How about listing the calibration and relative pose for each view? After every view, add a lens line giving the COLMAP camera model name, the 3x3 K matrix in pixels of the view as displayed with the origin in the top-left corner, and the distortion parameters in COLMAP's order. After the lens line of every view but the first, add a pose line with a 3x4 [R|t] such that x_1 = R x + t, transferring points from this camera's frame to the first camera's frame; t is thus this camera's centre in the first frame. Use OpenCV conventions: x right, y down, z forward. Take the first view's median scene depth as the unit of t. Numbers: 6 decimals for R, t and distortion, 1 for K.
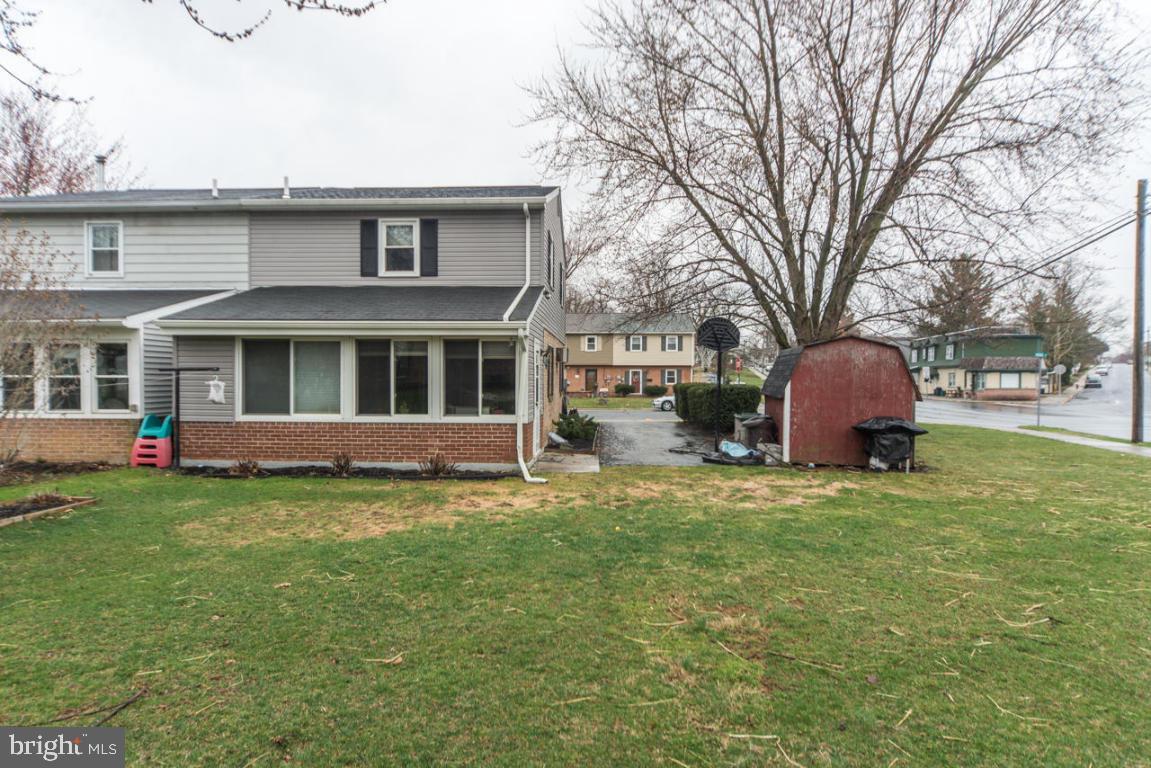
lens RADIAL K [[674.0, 0, 575.1], [0, 674.0, 384.5], [0, 0, 1]] dist [-0.001867, -0.000253]
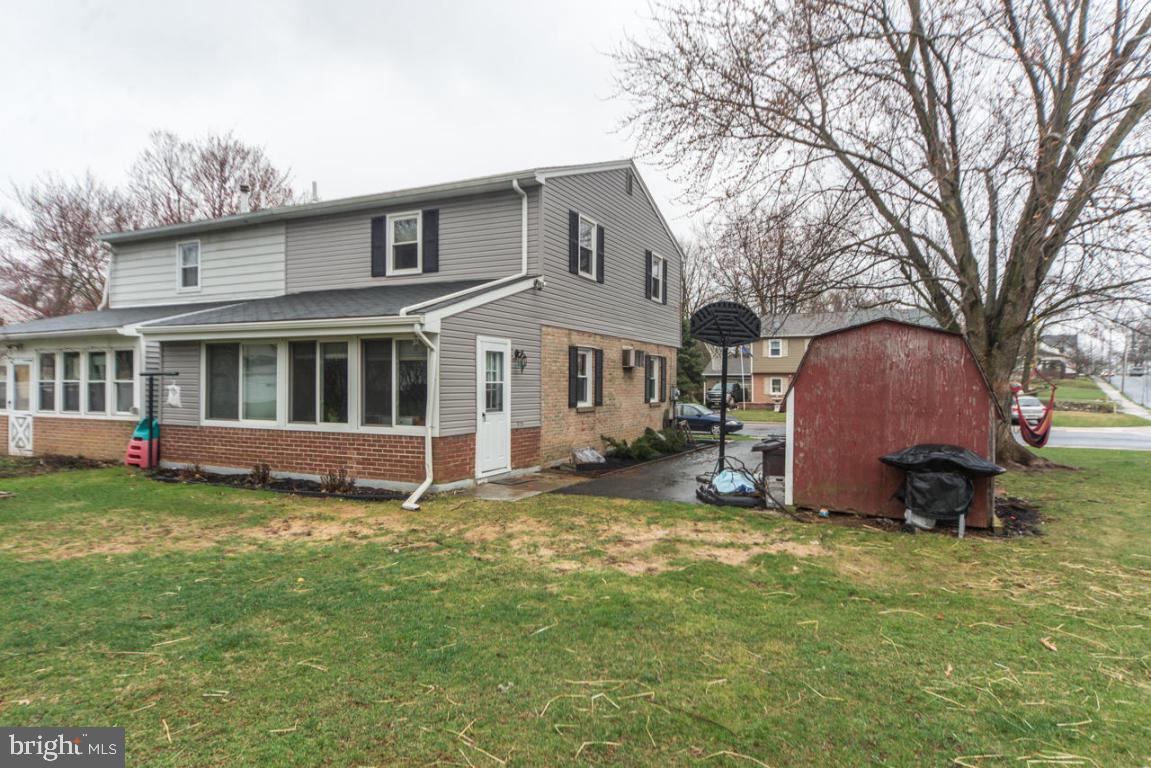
lens RADIAL K [[697.7, 0, 574.8], [0, 697.7, 386.4], [0, 0, 1]] dist [-0.001487, -0.000336]
pose [[0.917023, 0.002759, -0.398824, 0.420137], [-0.008978, 0.999865, -0.013728, 0.005468], [0.398733, 0.016170, 0.916925, 0.268739]]
